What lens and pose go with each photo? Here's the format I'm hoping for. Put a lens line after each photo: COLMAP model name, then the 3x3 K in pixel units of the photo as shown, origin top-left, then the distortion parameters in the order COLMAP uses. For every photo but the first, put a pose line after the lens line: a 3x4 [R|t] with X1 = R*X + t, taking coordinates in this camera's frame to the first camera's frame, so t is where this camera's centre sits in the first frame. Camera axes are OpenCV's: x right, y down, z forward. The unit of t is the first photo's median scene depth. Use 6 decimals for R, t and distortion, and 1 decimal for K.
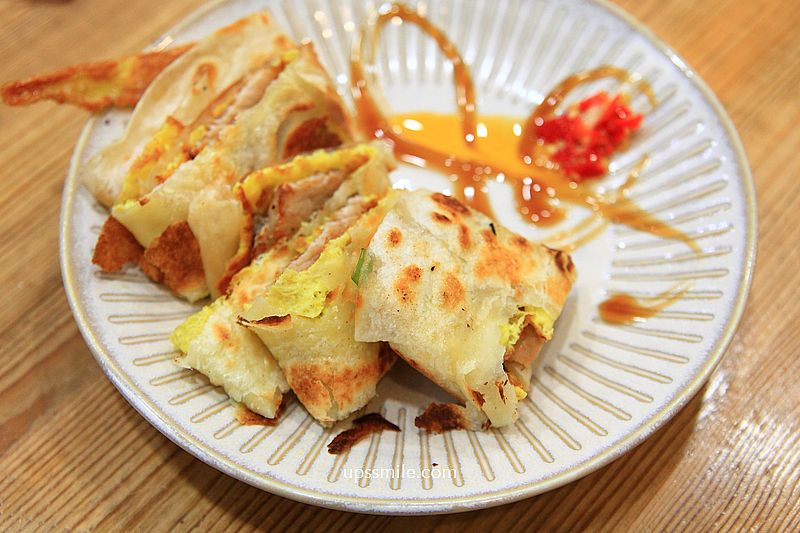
lens RADIAL K [[1102.4, 0, 401.6], [0, 1102.4, 307.0], [0, 0, 1]] dist [-0.228698, 0.764481]
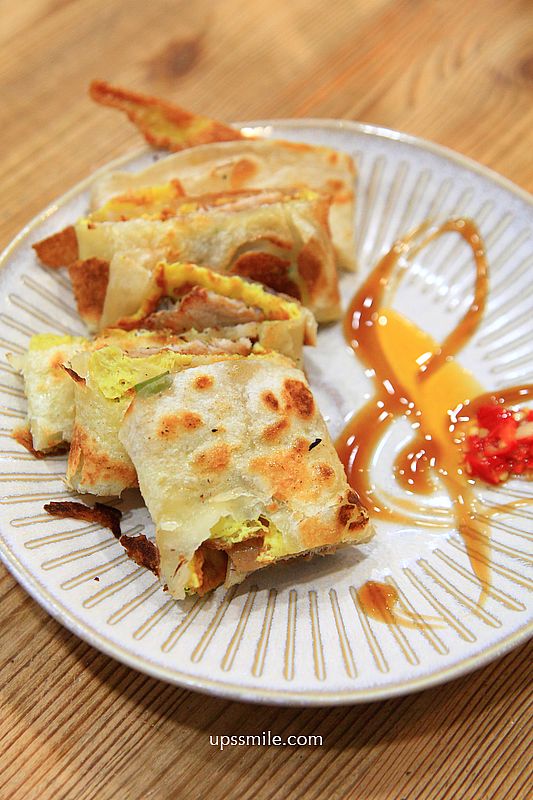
lens RADIAL K [[1102.4, 0, 266.5], [0, 1102.4, 400.0], [0, 0, 1]] dist [-0.228698, 0.764481]
pose [[0.708717, 0.597690, -0.374815, 0.389208], [-0.605307, 0.788057, 0.112114, -0.182690], [0.362385, 0.147421, 0.920296, 0.080125]]
